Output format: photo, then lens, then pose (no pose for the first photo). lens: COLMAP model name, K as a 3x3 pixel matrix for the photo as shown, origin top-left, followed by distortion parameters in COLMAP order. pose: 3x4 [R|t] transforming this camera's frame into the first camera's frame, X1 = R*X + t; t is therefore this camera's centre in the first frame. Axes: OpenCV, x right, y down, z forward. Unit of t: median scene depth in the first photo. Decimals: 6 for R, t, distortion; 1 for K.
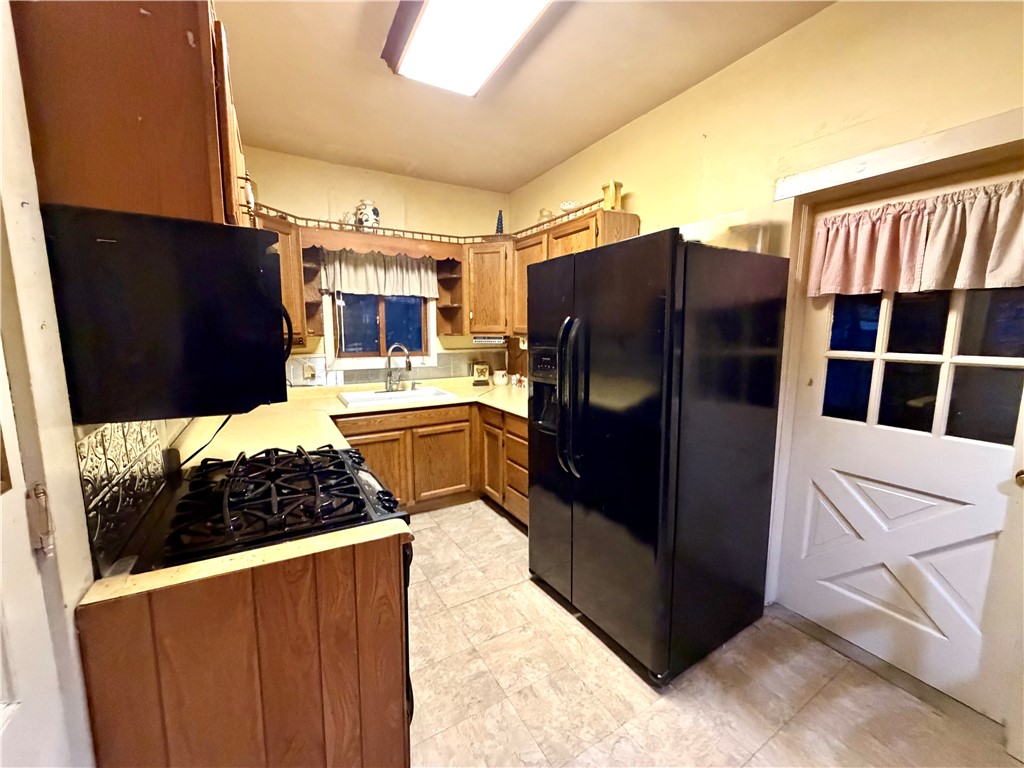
lens RADIAL K [[407.8, 0, 510.1], [0, 407.8, 382.9], [0, 0, 1]] dist [-0.005922, -0.000021]
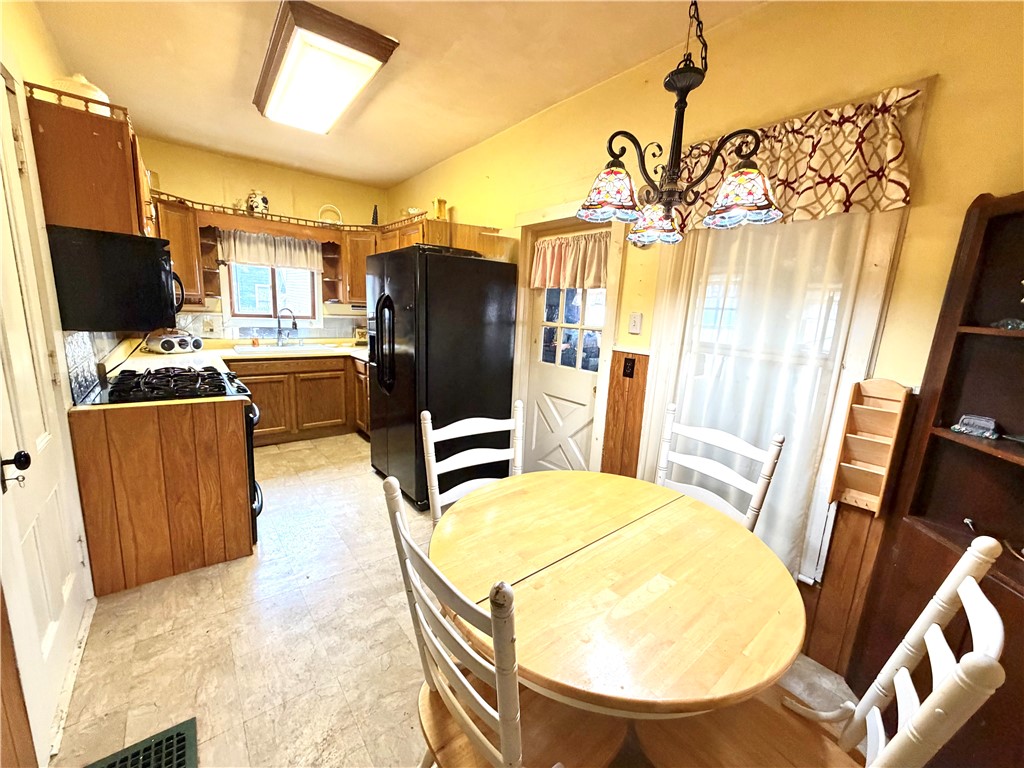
lens RADIAL K [[407.8, 0, 513.8], [0, 407.8, 384.3], [0, 0, 1]] dist [-0.005922, -0.000021]
pose [[0.987803, 0.020496, 0.154352, 0.278953], [-0.029427, 0.998008, 0.055806, 0.058730], [-0.152900, -0.059667, 0.986439, -0.436972]]
